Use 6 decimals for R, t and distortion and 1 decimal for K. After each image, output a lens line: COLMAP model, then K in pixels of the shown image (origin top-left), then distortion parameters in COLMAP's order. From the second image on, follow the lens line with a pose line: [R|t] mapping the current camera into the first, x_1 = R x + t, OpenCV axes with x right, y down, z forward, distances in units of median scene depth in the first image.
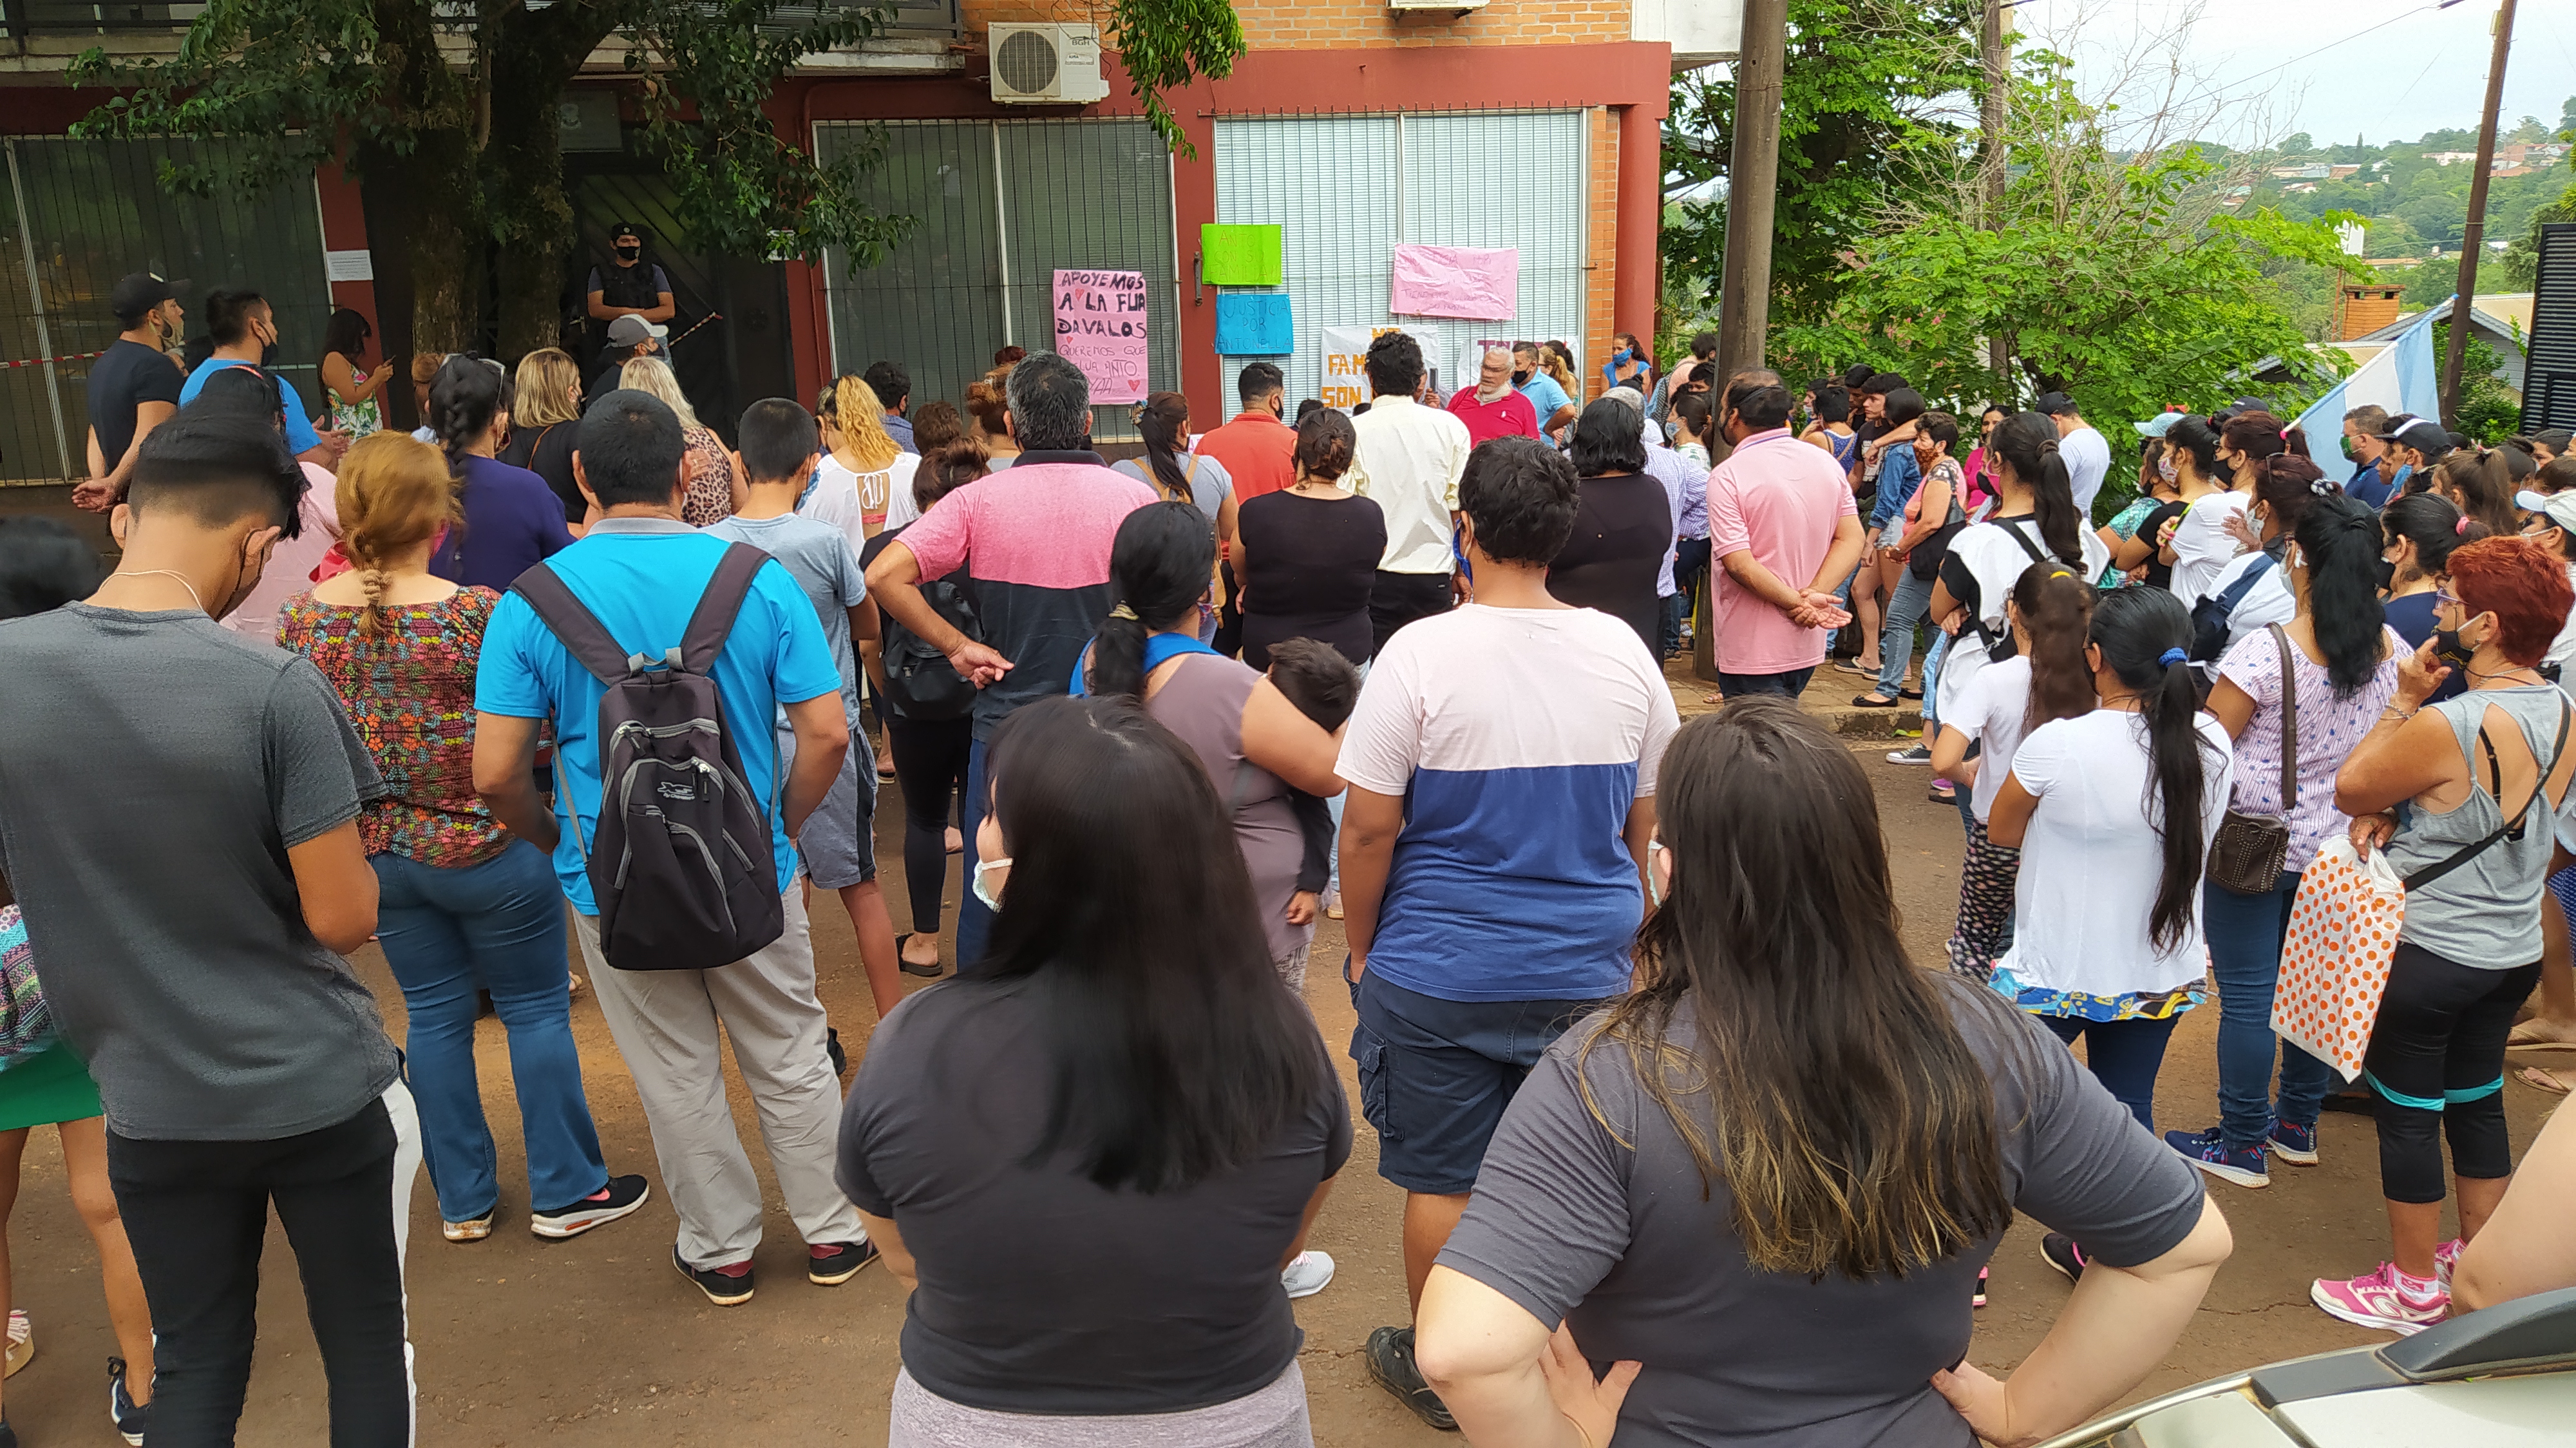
lens RADIAL K [[1966.3, 0, 1288.0], [0, 1966.3, 724.0], [0, 0, 1]] dist [0.007212, -0.002039]
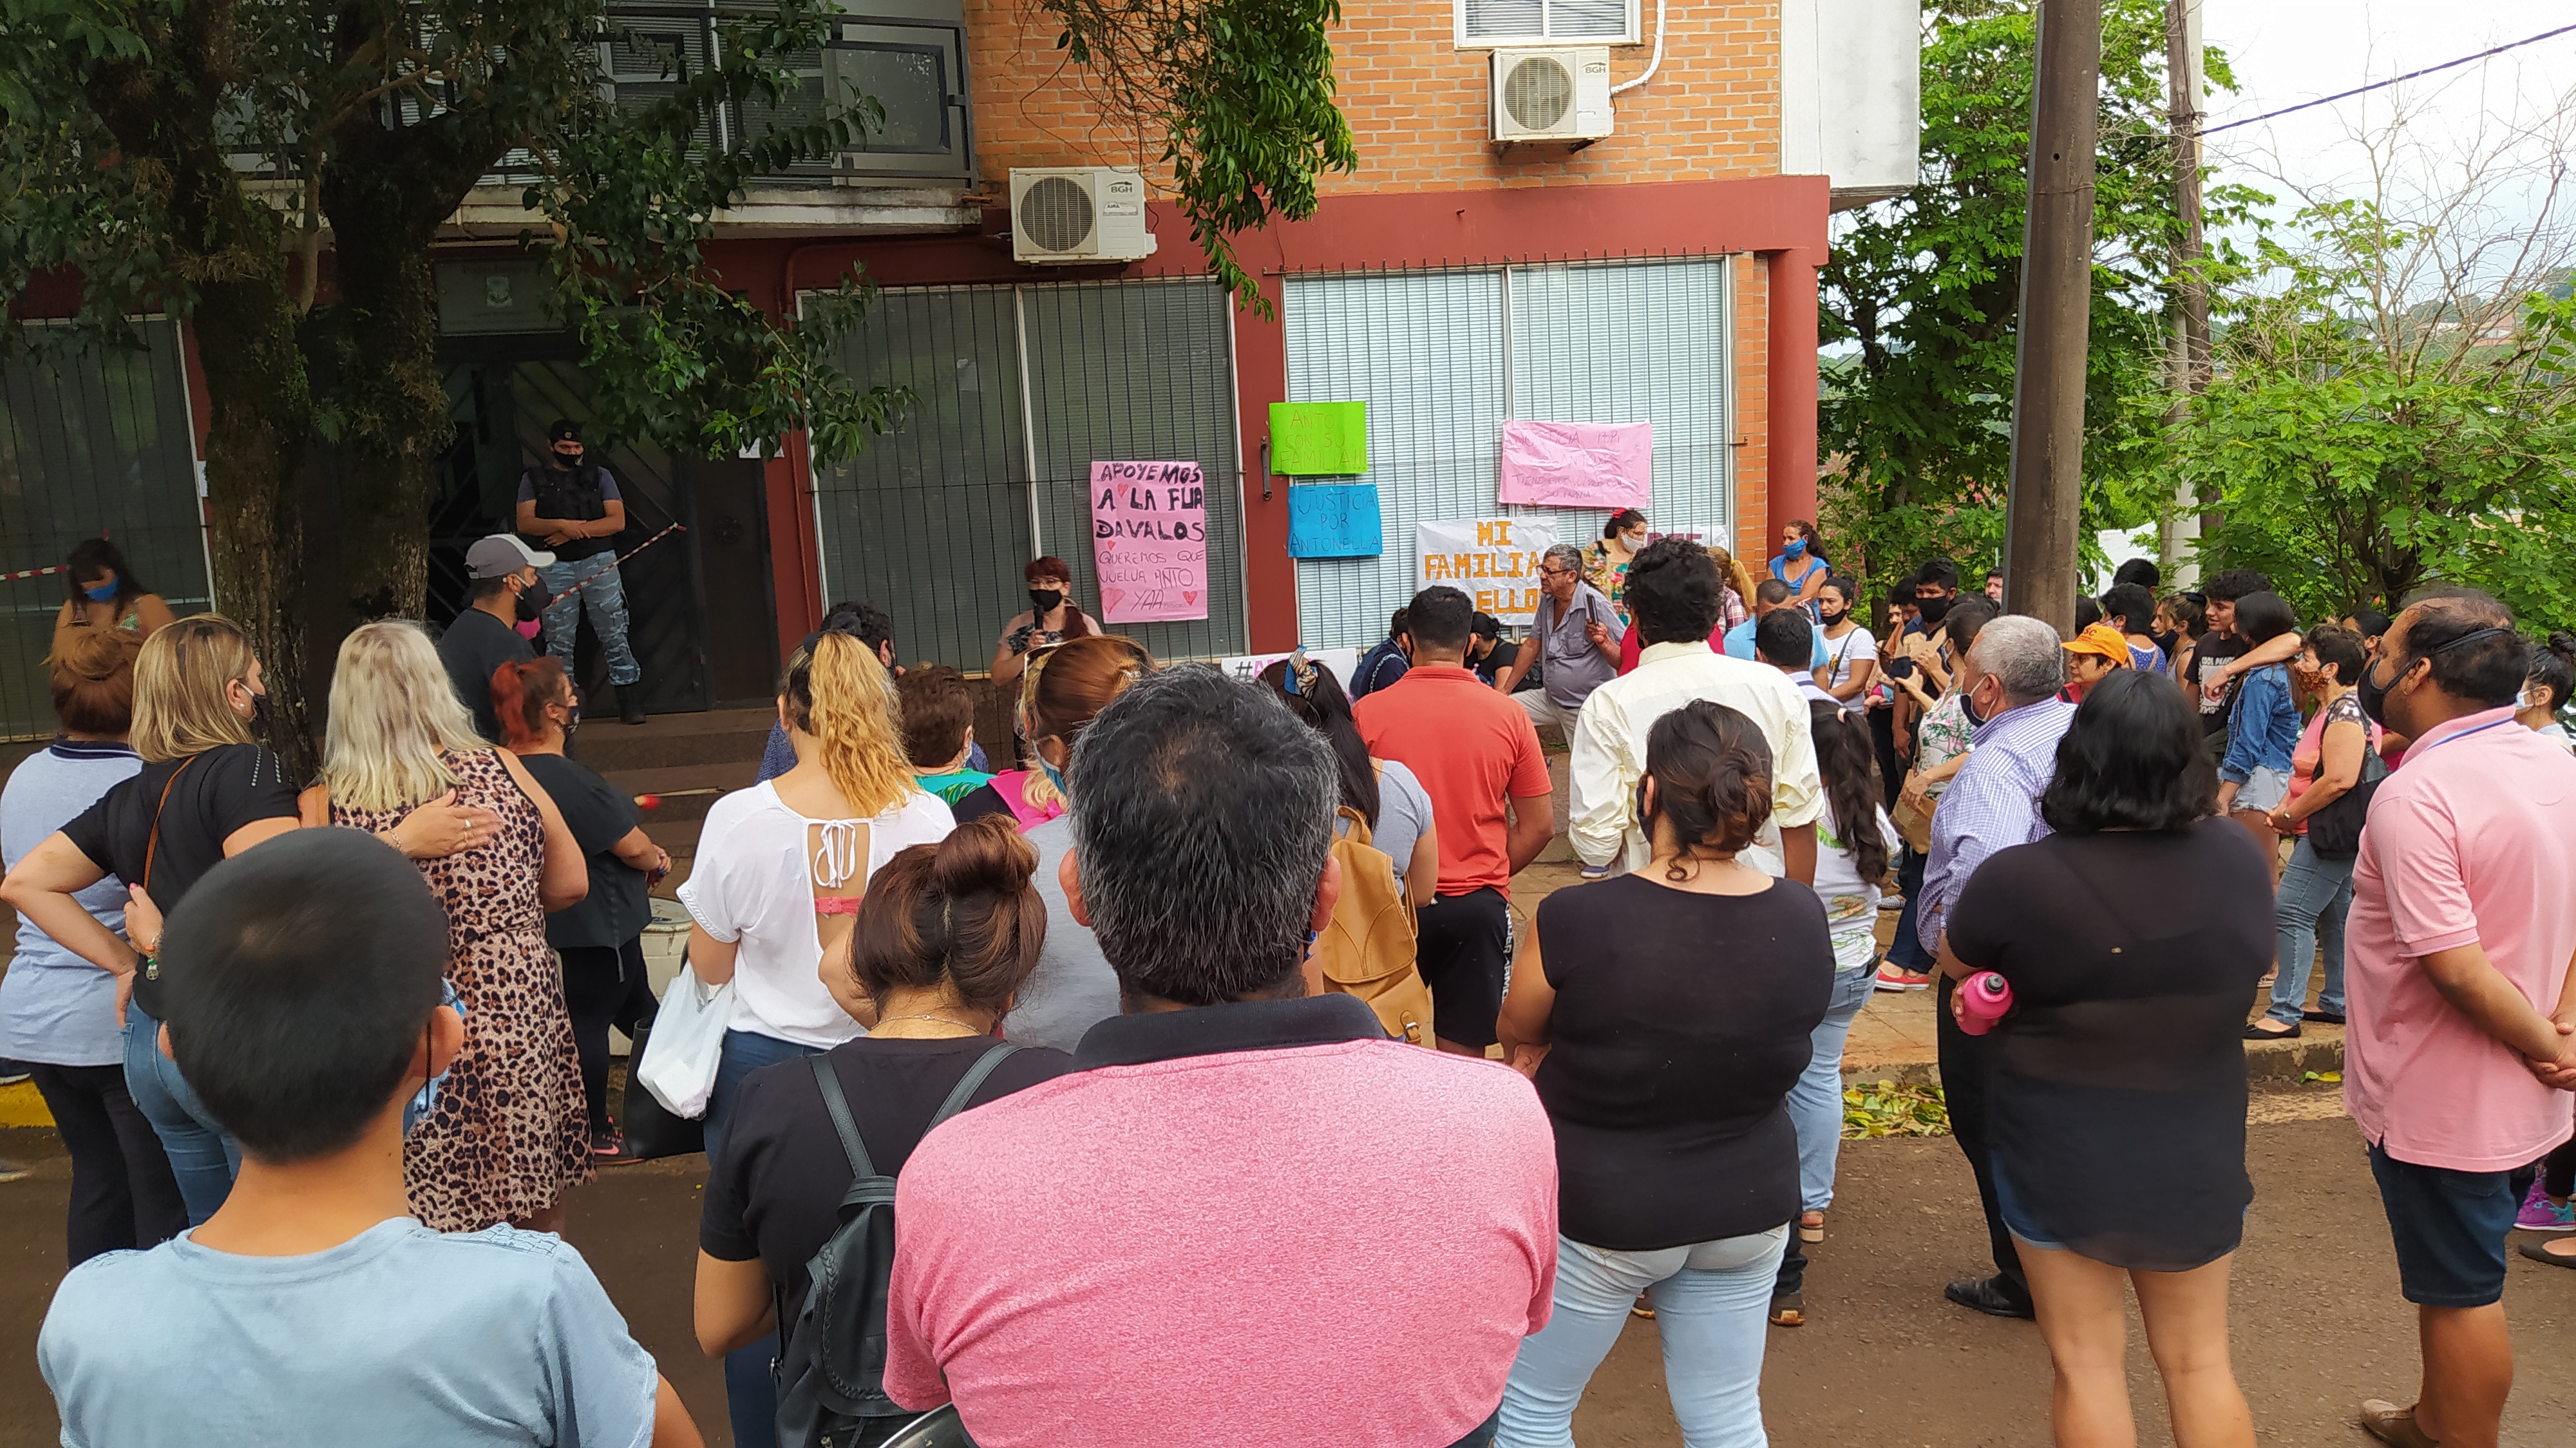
lens RADIAL K [[1850.4, 0, 1288.0], [0, 1850.4, 724.0], [0, 0, 1]] dist [-0.006876, -0.002443]
pose [[0.999732, -0.023026, -0.002219, -0.037960], [0.022749, 0.996007, -0.086325, -0.053490], [0.004198, 0.086252, 0.996265, 0.241682]]
